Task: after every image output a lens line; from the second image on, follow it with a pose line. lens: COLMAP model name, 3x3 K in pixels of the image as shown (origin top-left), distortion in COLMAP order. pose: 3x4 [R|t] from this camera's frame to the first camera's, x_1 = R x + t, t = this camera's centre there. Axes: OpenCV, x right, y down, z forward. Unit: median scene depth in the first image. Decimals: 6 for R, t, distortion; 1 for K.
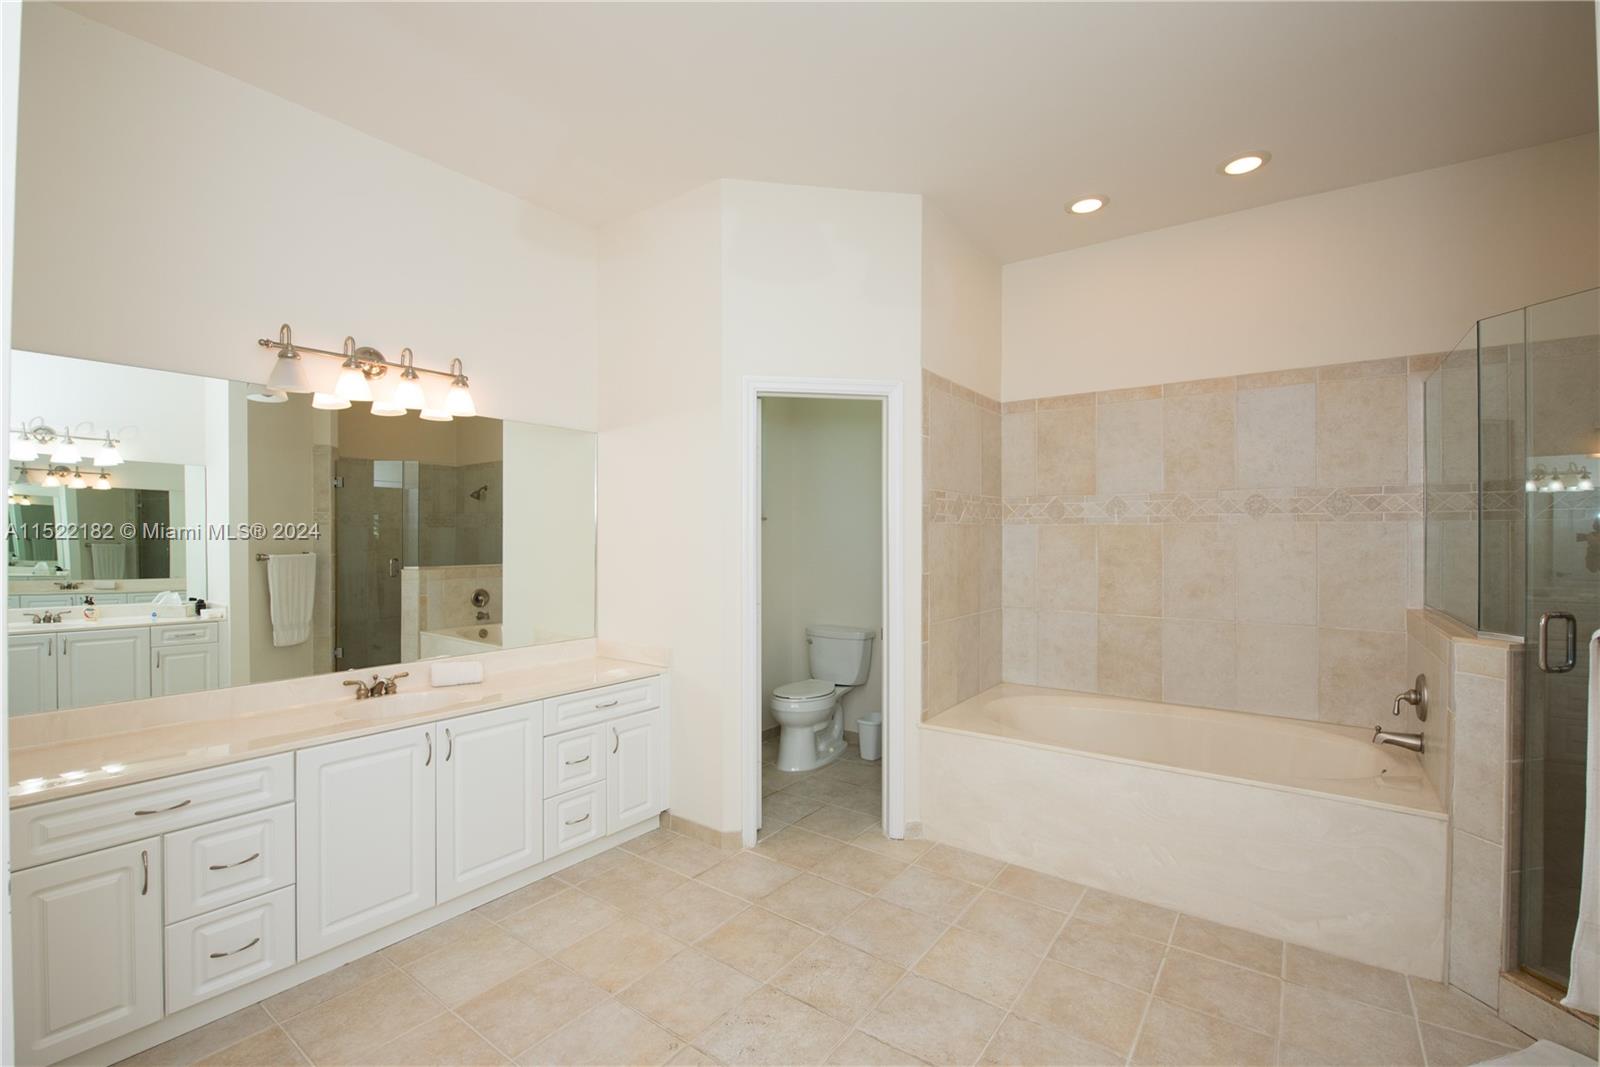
lens RADIAL K [[684.9, 0, 805.7], [0, 684.9, 535.5], [0, 0, 1]] dist [-0.018107, -0.000141]
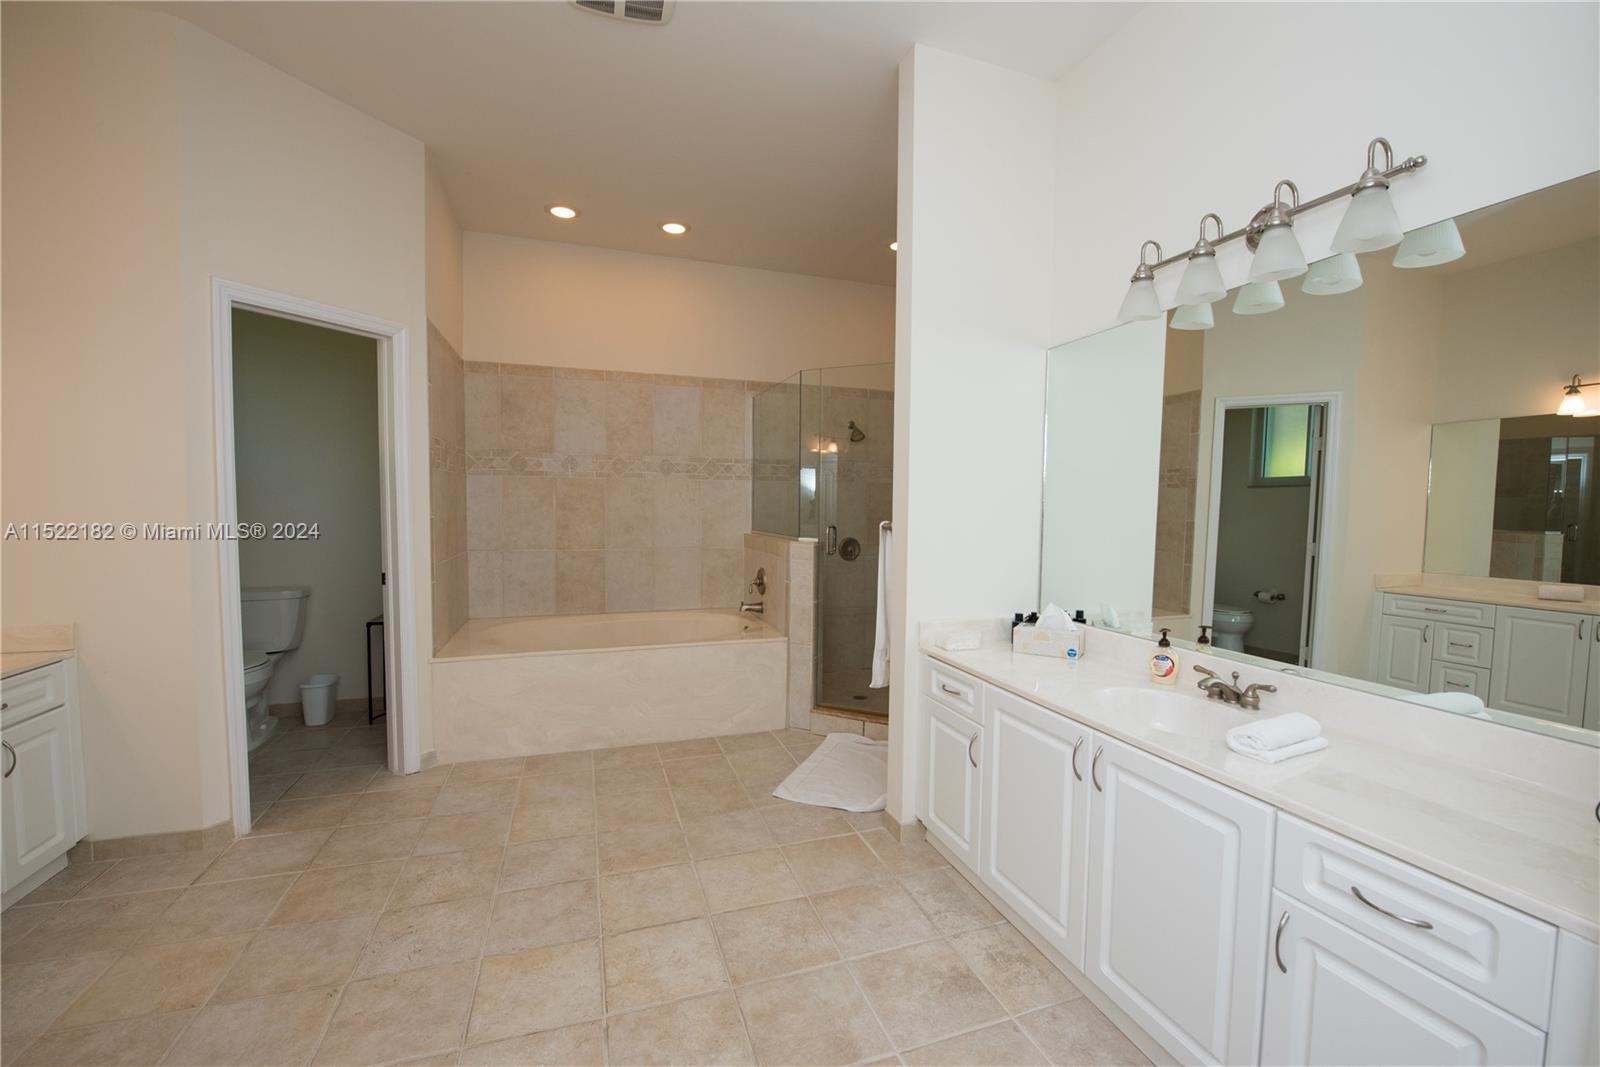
lens RADIAL K [[640.5, 0, 799.0], [0, 640.5, 537.0], [0, 0, 1]] dist [-0.011095, -0.003945]
pose [[0.577884, -0.039406, 0.815167, -0.309445], [-0.010311, 0.998401, 0.055573, 0.027574], [-0.816054, -0.040520, 0.576554, -0.022516]]
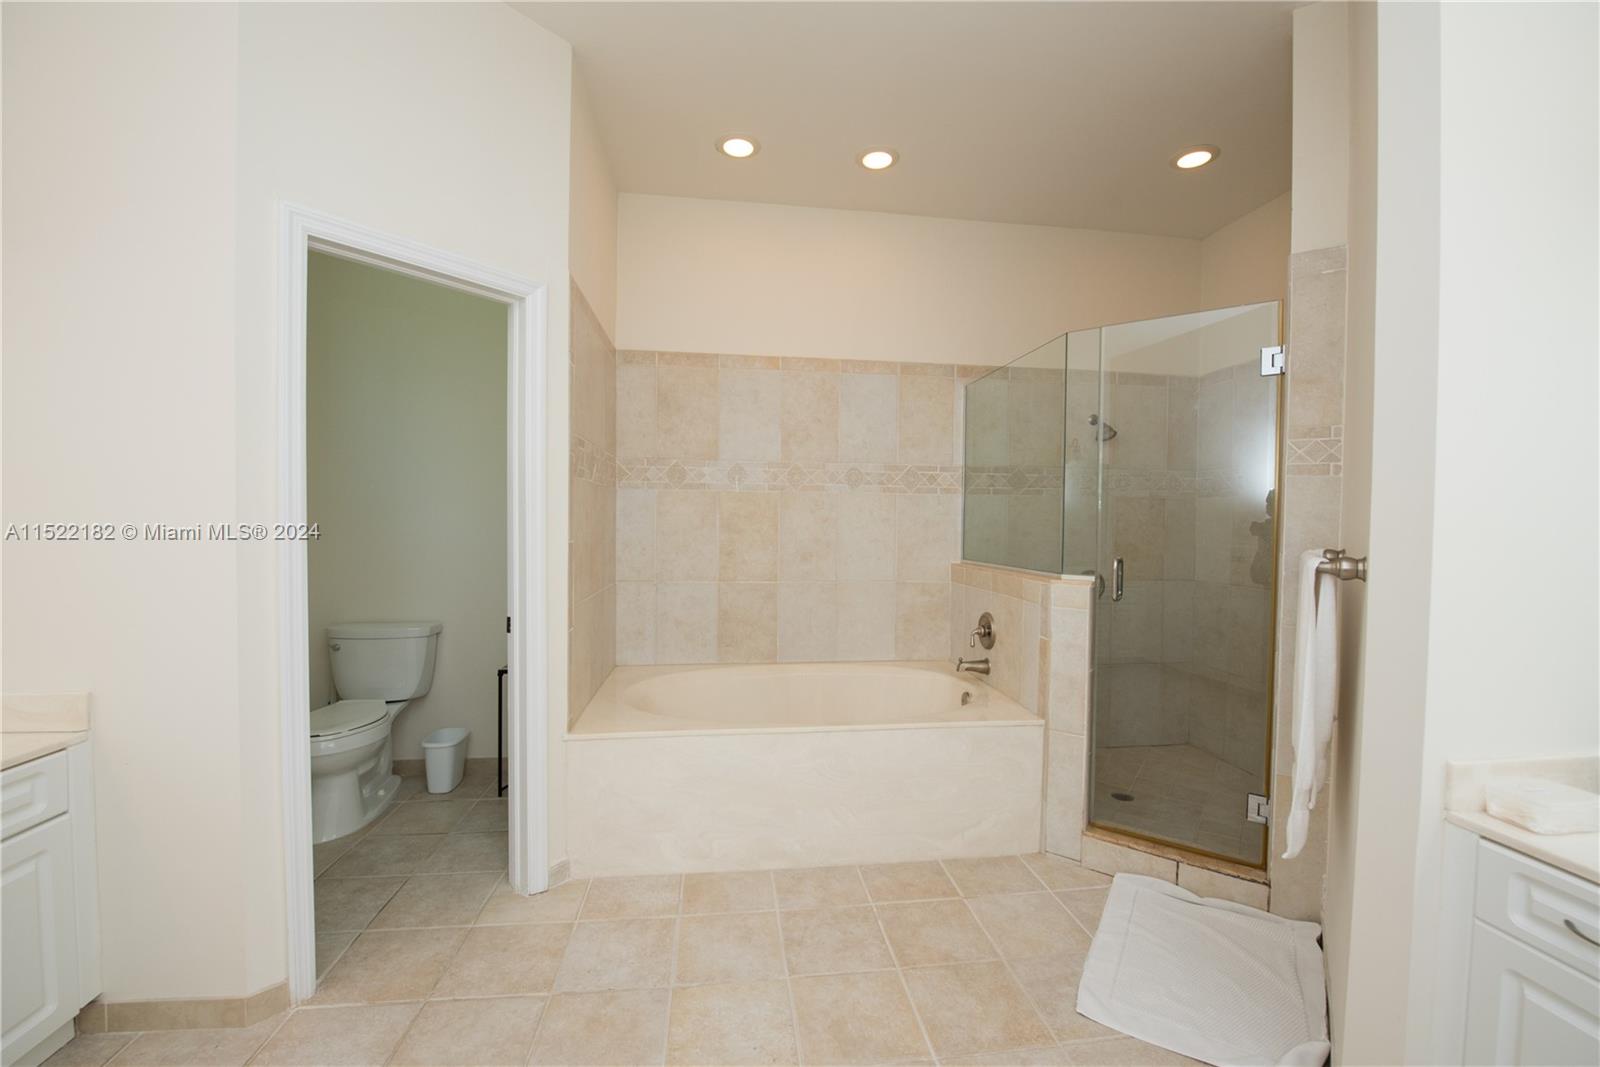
lens RADIAL K [[639.6, 0, 804.4], [0, 639.6, 536.2], [0, 0, 1]] dist [-0.012586, -0.003861]
pose [[0.726411, -0.009591, 0.687194, -0.135937], [-0.011356, 0.999599, 0.025955, 0.028521], [-0.687167, -0.026658, 0.726010, 0.304291]]
